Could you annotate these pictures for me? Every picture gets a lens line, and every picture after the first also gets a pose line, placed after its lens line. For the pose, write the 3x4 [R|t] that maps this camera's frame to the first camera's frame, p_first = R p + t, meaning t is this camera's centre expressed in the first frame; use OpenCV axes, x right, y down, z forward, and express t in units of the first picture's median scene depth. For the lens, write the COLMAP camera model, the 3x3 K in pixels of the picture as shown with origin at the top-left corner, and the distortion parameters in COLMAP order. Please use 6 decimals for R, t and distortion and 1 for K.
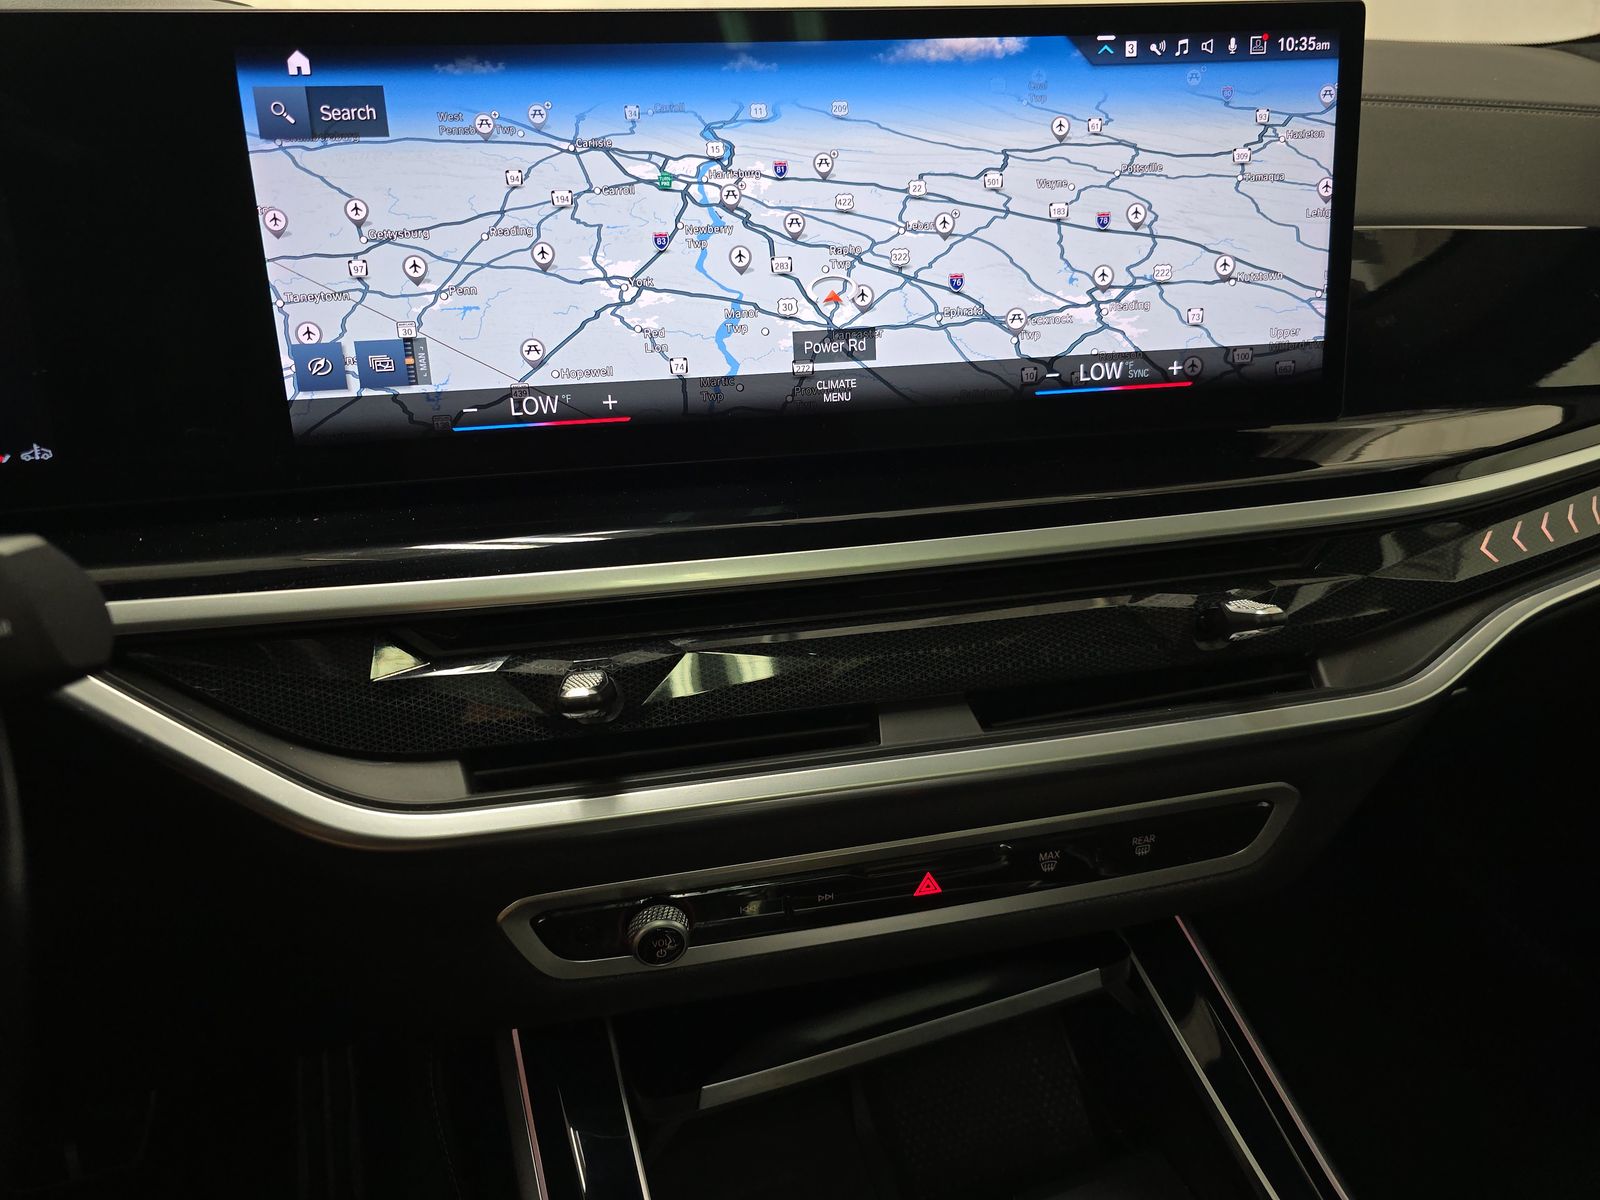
lens RADIAL K [[1077.8, 0, 806.7], [0, 1077.8, 595.3], [0, 0, 1]] dist [0.037685, -0.025680]
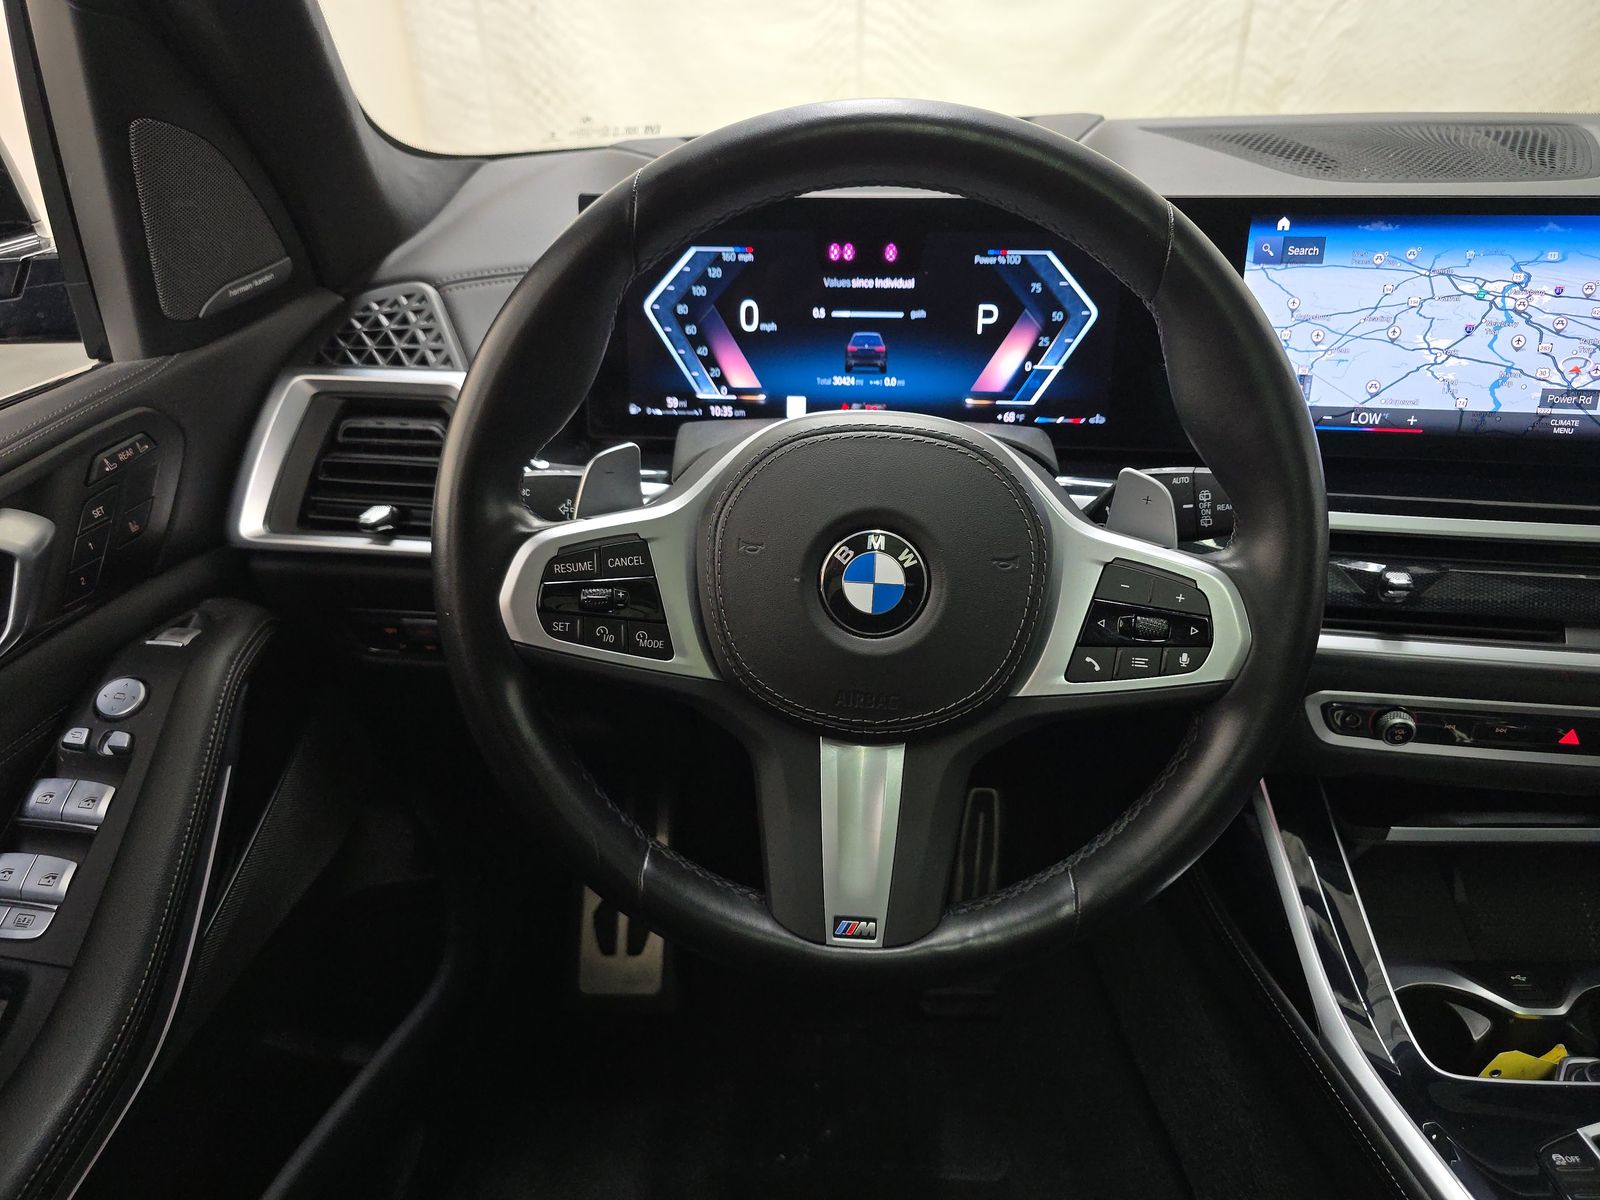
lens RADIAL K [[1077.8, 0, 801.9], [0, 1077.8, 610.2], [0, 0, 1]] dist [0.037685, -0.025680]
pose [[0.938477, 0.161672, -0.305162, -0.520880], [-0.147525, 0.986647, 0.069026, 0.142215], [0.312246, -0.019760, 0.949796, -0.950724]]
